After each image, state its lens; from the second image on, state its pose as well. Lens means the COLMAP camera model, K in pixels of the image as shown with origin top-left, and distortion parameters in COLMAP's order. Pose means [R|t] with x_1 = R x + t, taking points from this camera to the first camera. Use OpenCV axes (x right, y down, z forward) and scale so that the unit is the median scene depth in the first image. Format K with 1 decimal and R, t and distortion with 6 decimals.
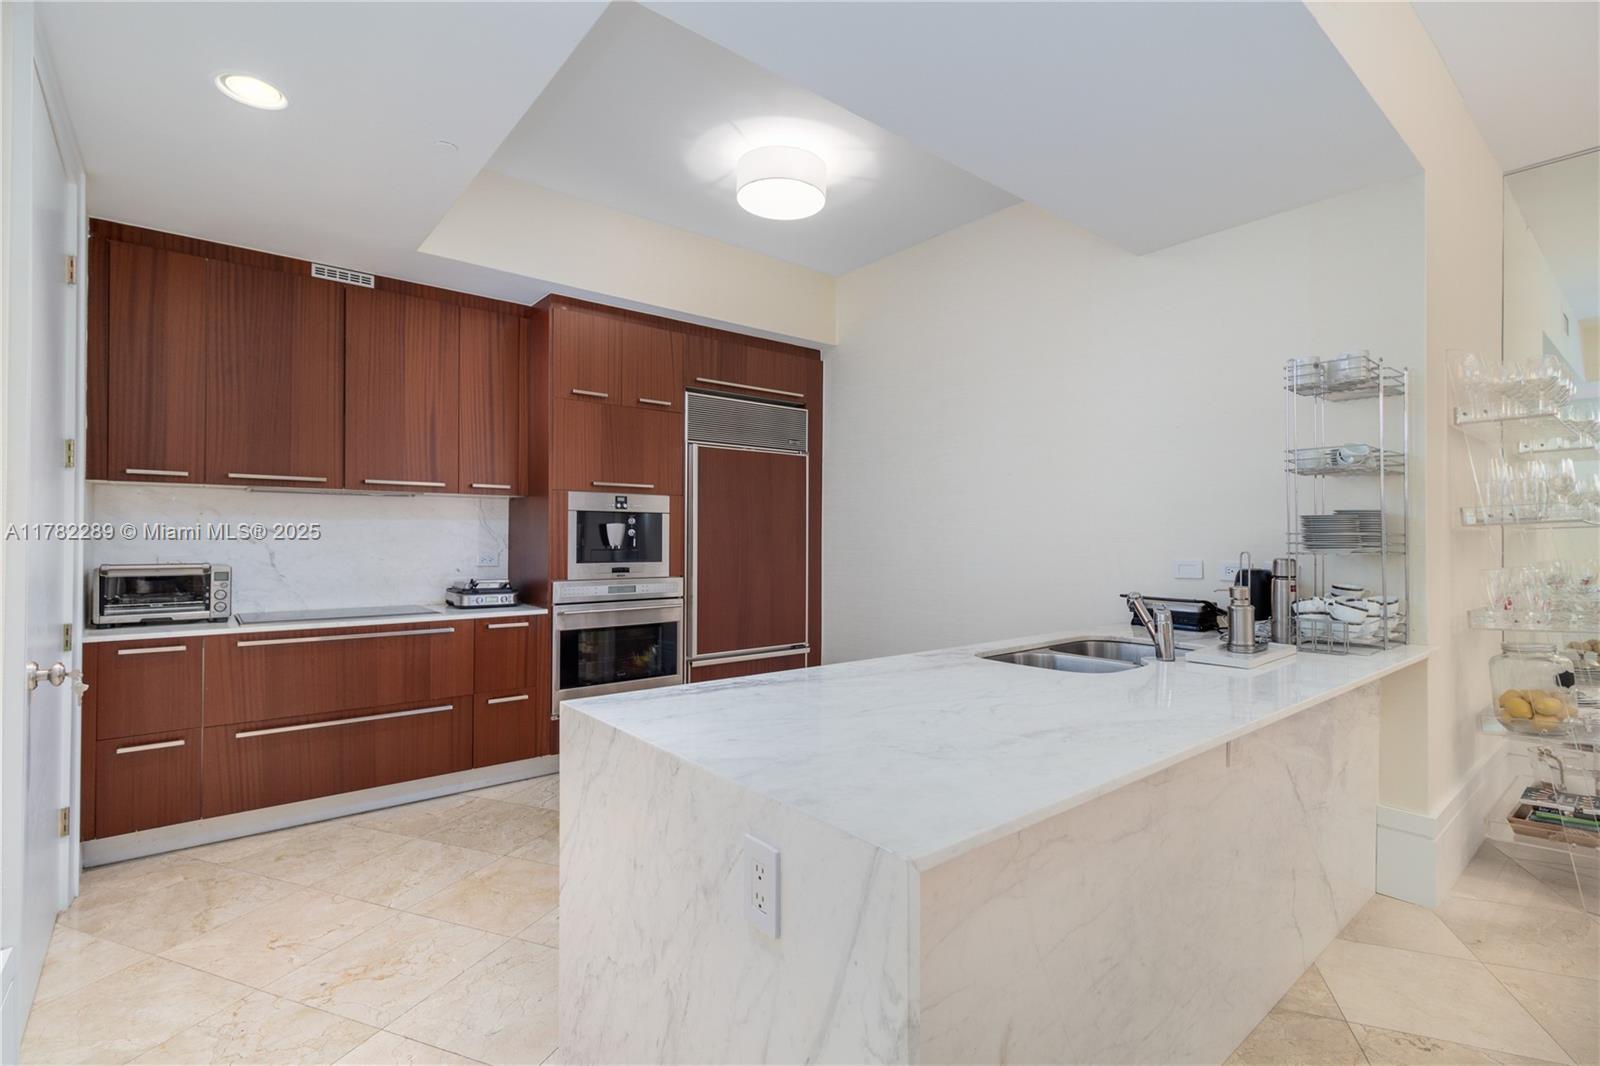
lens RADIAL K [[737.7, 0, 804.5], [0, 737.7, 526.6], [0, 0, 1]] dist [0.005093, 0.000319]
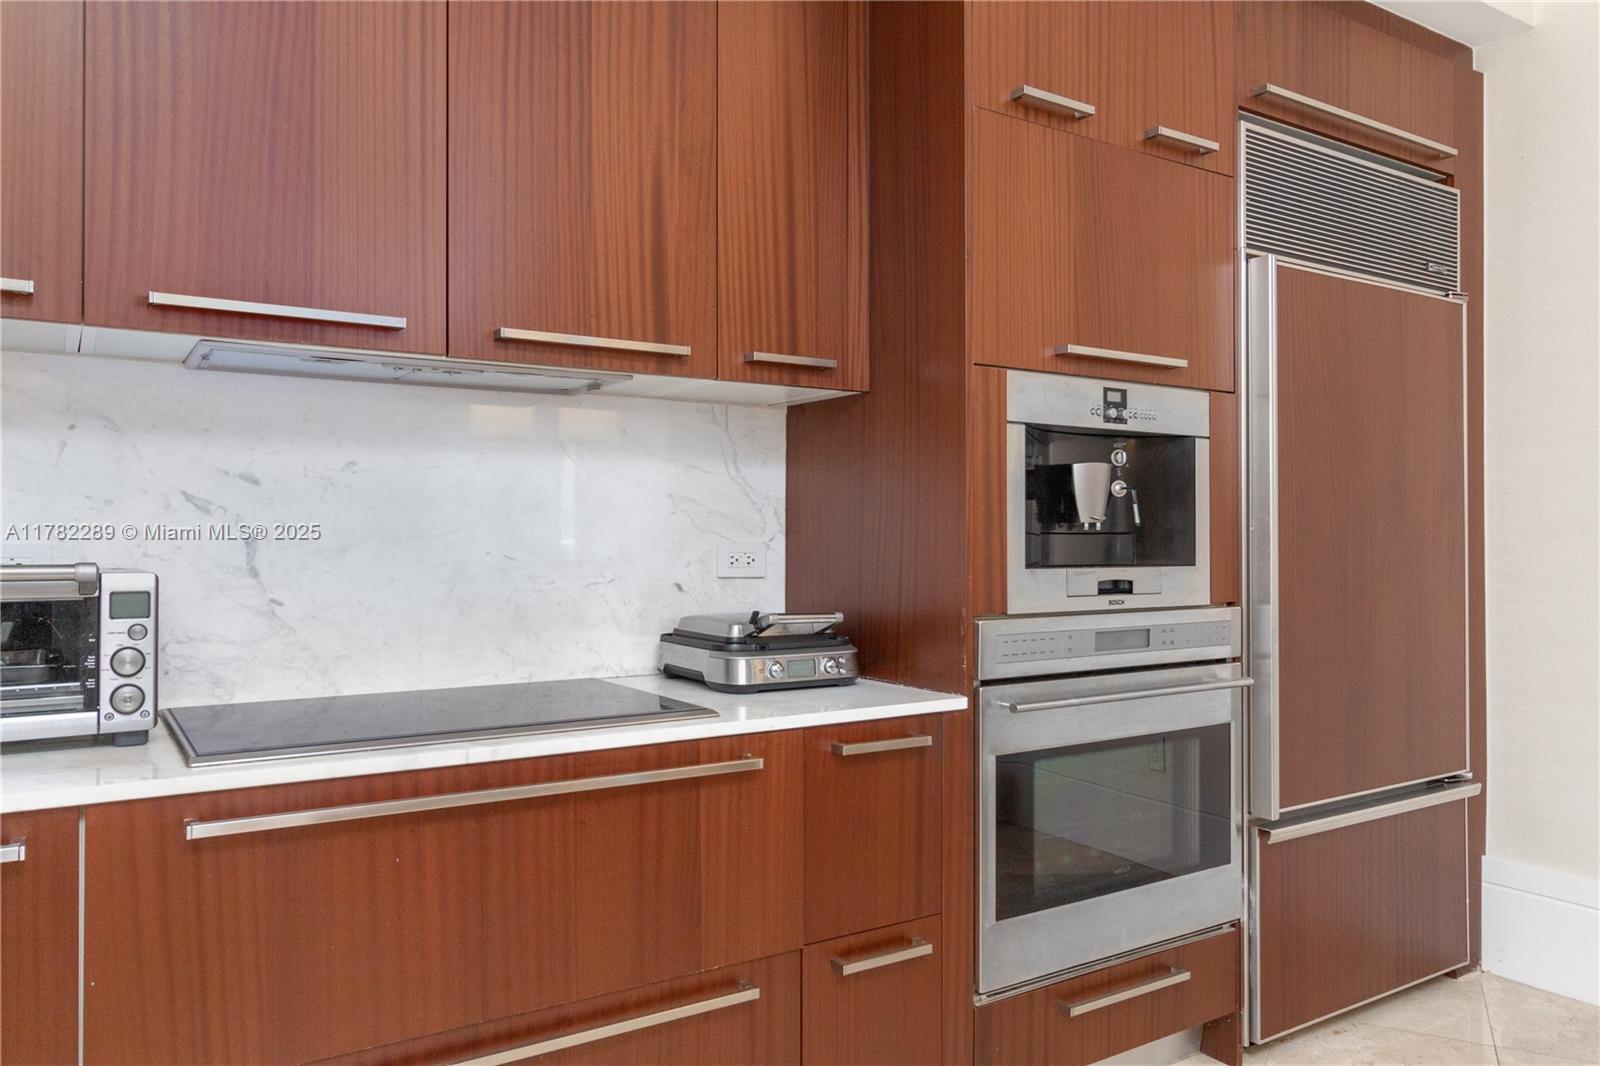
lens RADIAL K [[1132.4, 0, 801.4], [0, 1132.4, 517.4], [0, 0, 1]] dist [0.011830, 0.005251]
pose [[0.994380, -0.004408, -0.105778, -0.374899], [0.004011, 0.999984, -0.003963, 0.027430], [0.105794, 0.003517, 0.994382, 0.453381]]
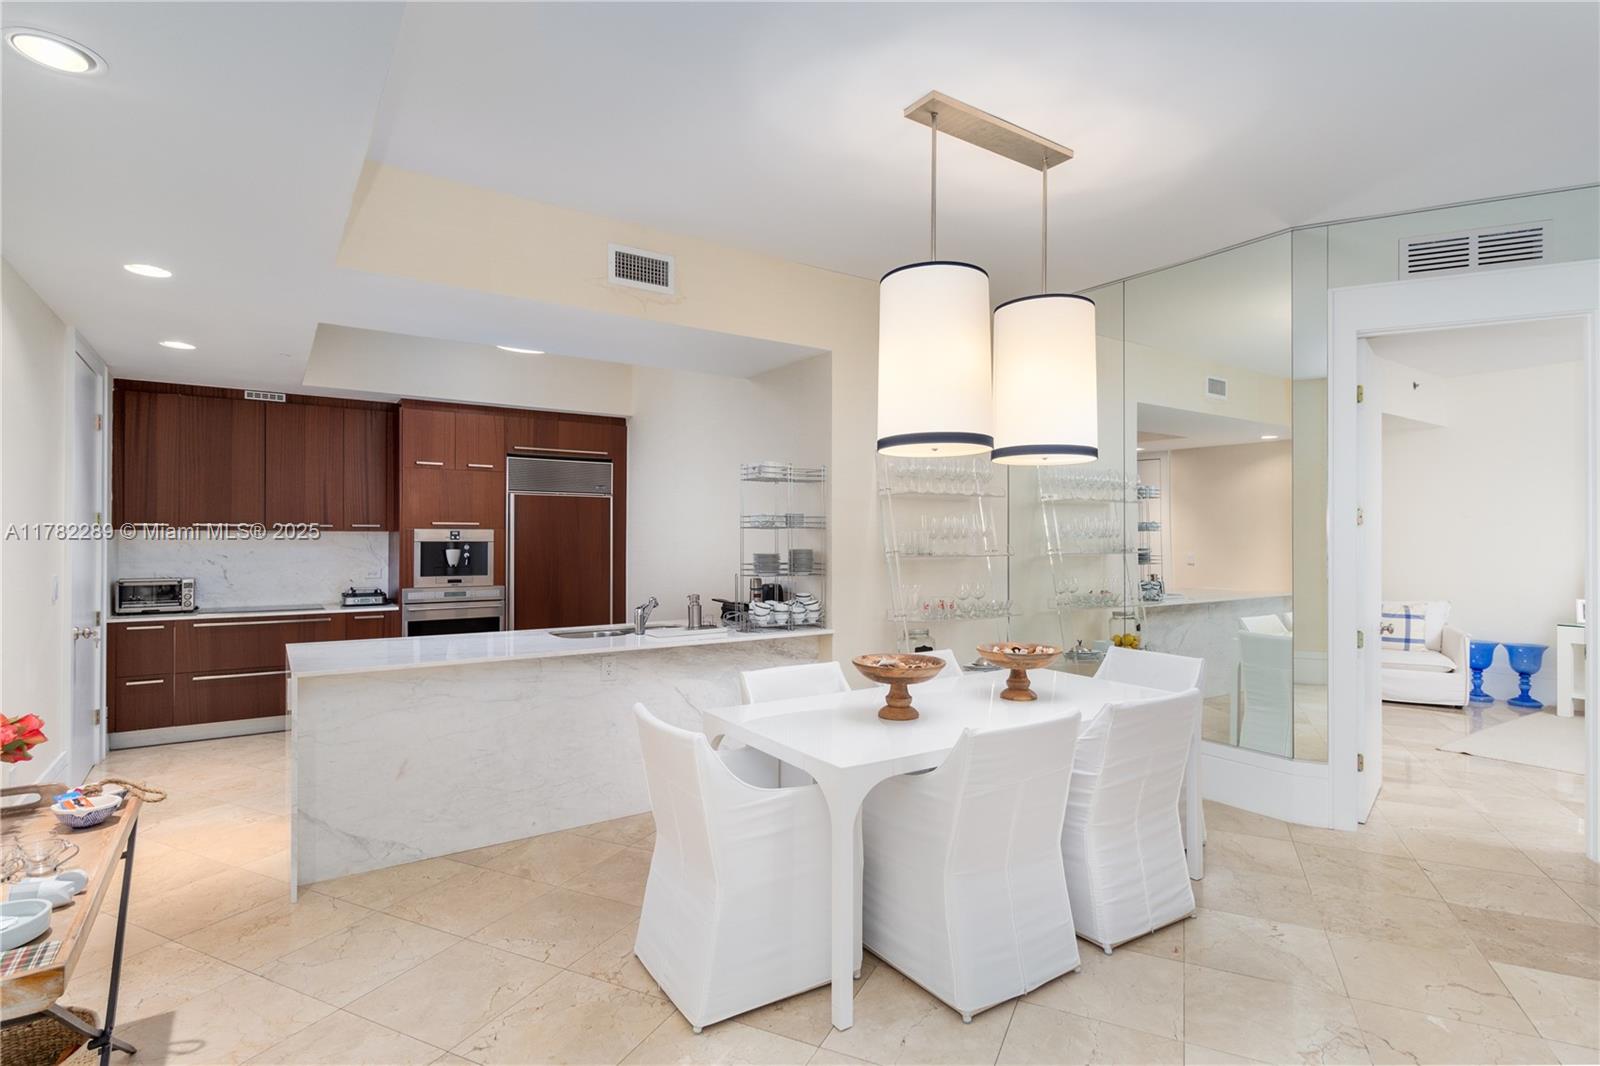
lens RADIAL K [[781.0, 0, 809.1], [0, 781.0, 527.9], [0, 0, 1]] dist [-0.003086, -0.000675]
pose [[0.997164, -0.002973, -0.075202, 0.623615], [0.002979, 0.999996, -0.000031, -0.049246], [0.075202, -0.000193, 0.997168, -0.544500]]
